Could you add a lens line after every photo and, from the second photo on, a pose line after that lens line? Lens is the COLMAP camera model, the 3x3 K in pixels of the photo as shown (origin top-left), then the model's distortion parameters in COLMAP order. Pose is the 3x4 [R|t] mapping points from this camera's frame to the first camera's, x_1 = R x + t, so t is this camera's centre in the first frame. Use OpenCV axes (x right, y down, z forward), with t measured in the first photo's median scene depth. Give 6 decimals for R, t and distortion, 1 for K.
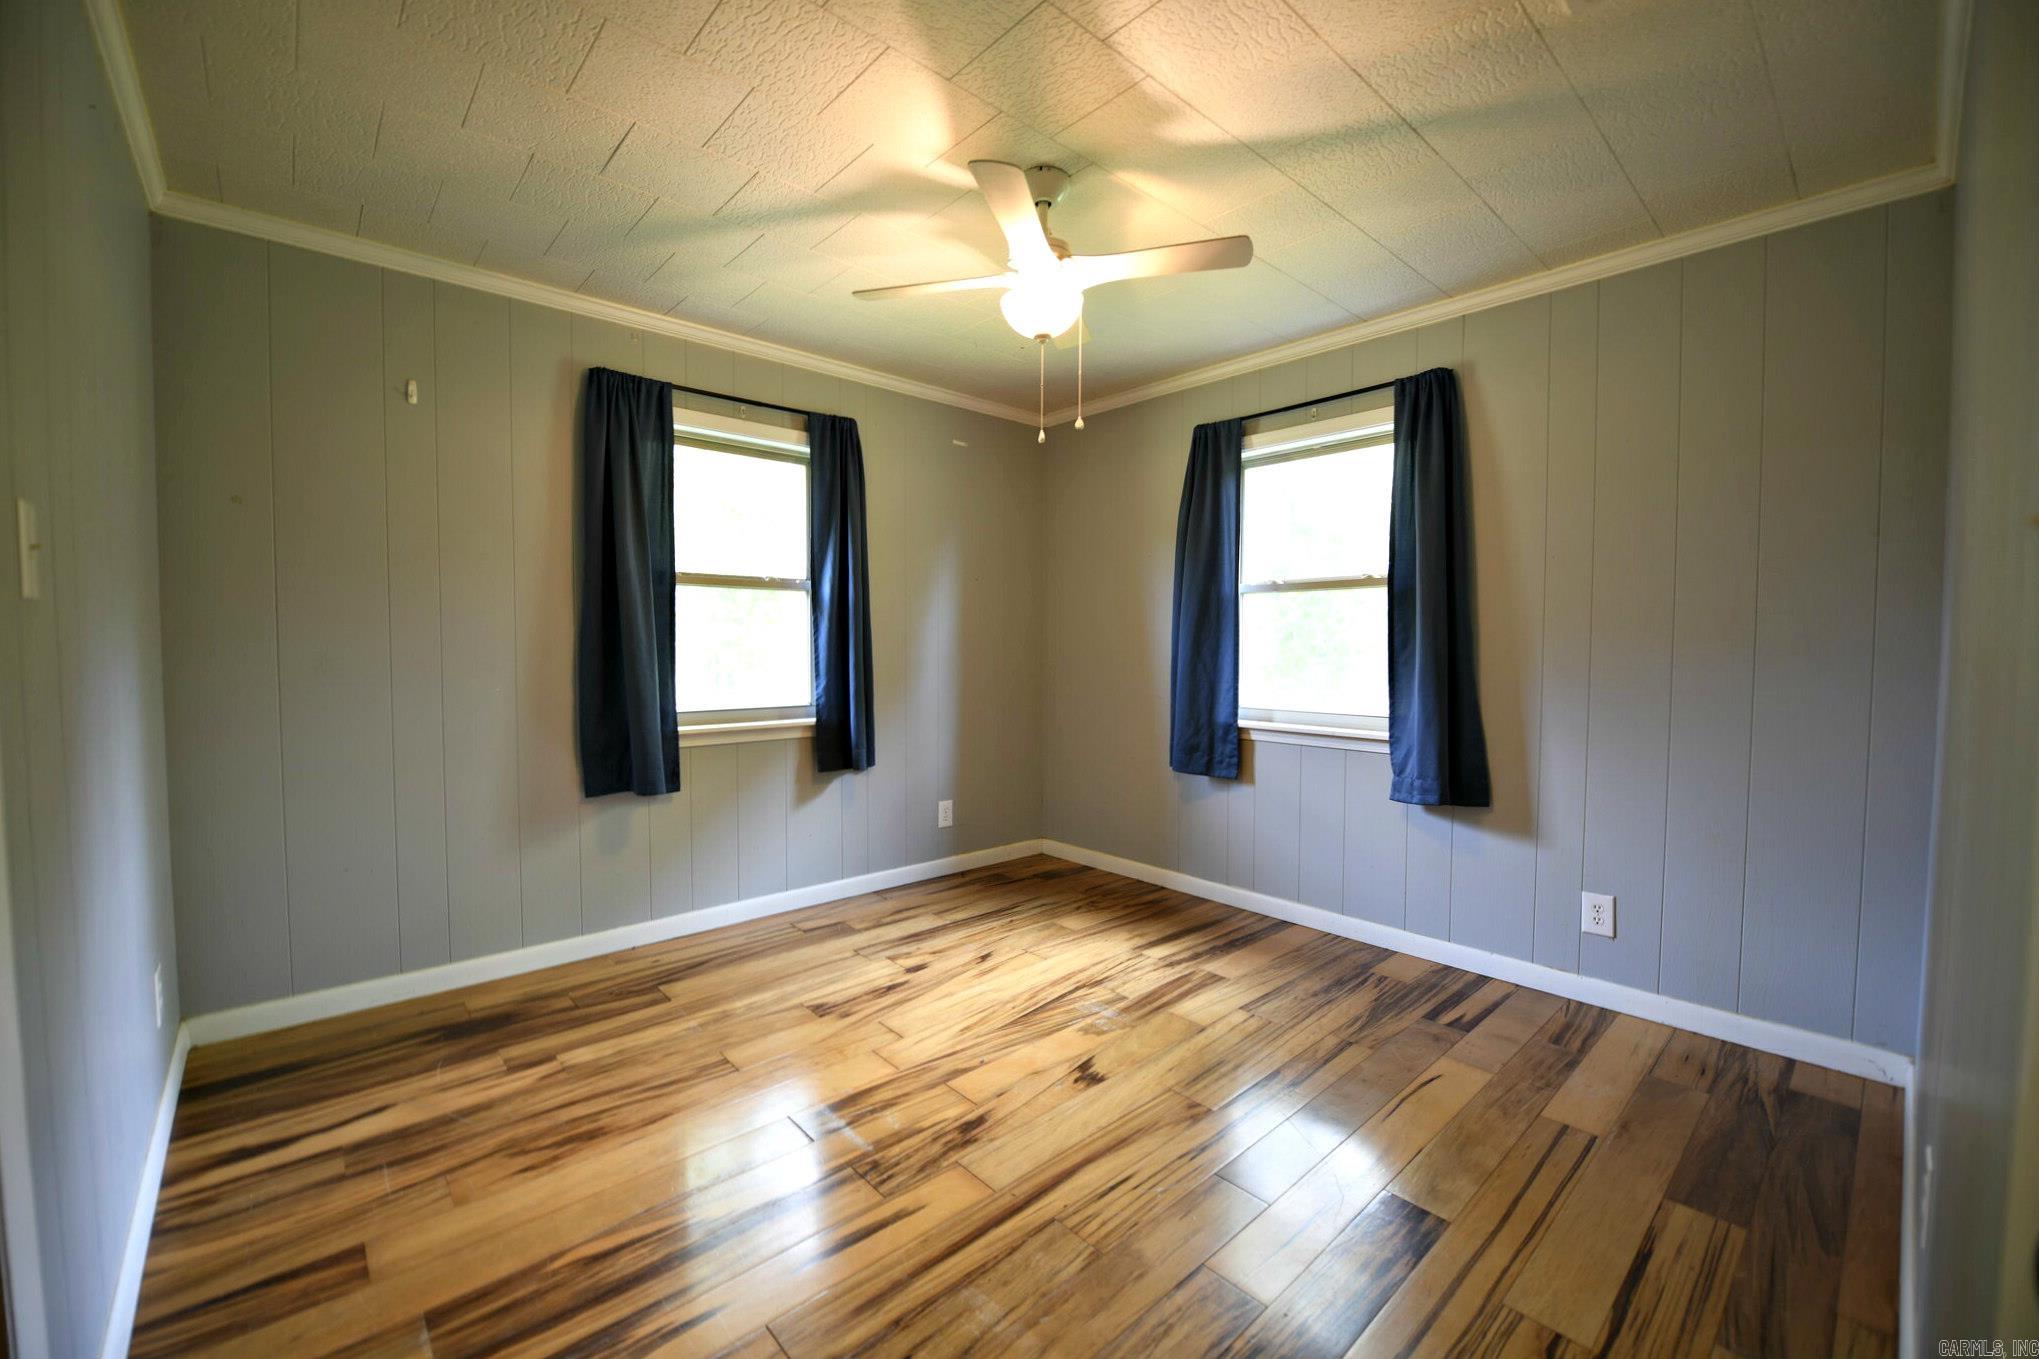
lens RADIAL K [[827.0, 0, 1018.2], [0, 827.0, 680.1], [0, 0, 1]] dist [-0.019026, -0.000905]
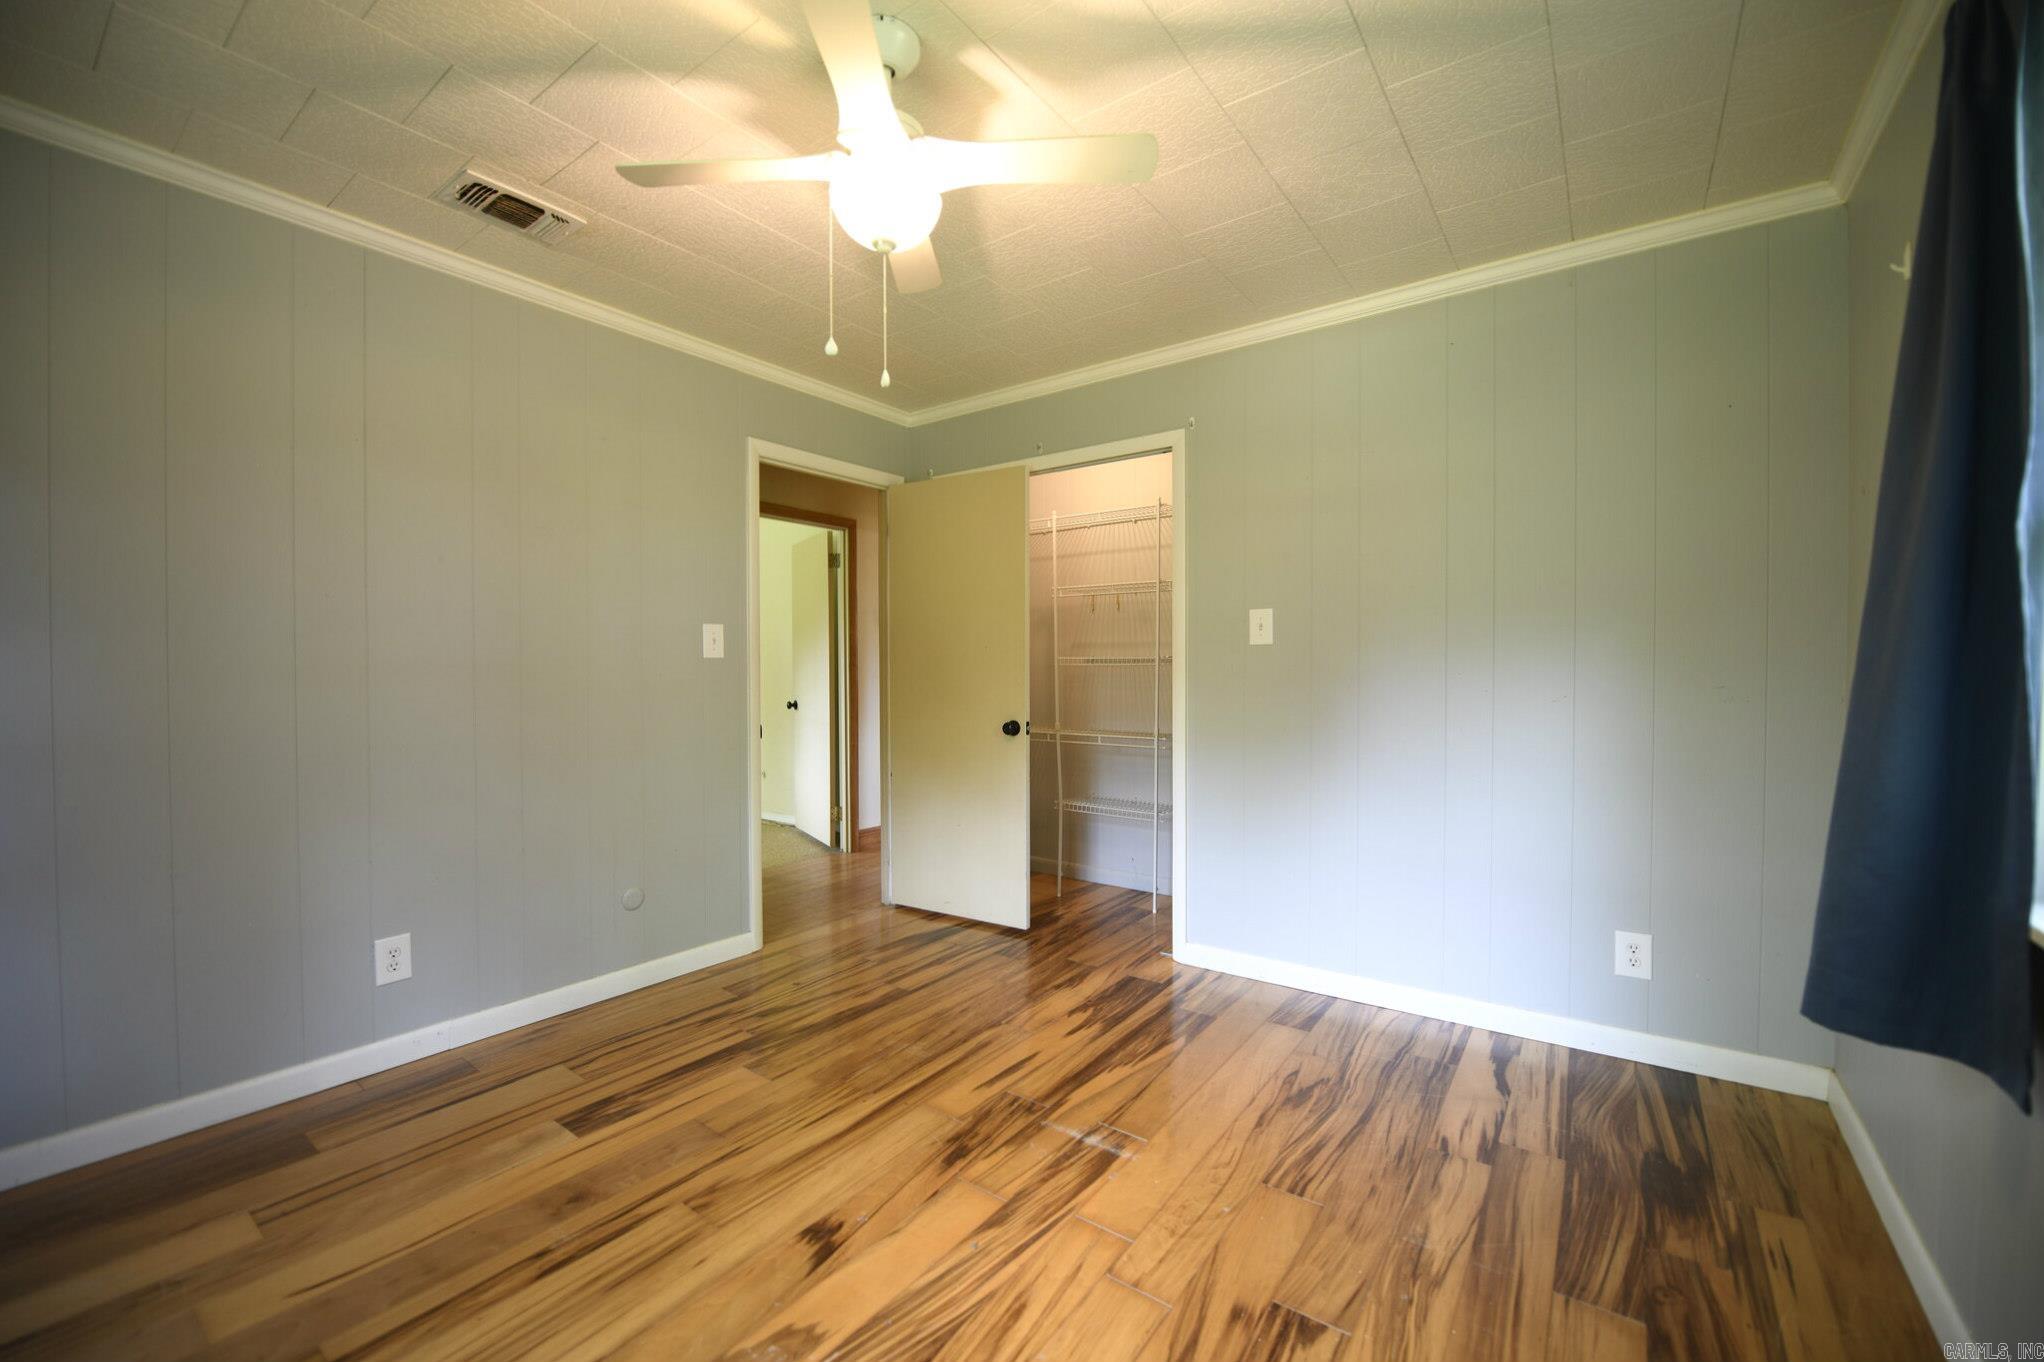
lens RADIAL K [[829.0, 0, 1020.7], [0, 829.0, 681.6], [0, 0, 1]] dist [-0.019026, -0.000905]
pose [[-0.980106, 0.003522, -0.198444, 0.060143], [-0.009289, 0.997933, 0.063591, -0.077002], [0.198258, 0.064170, -0.978047, 1.897993]]
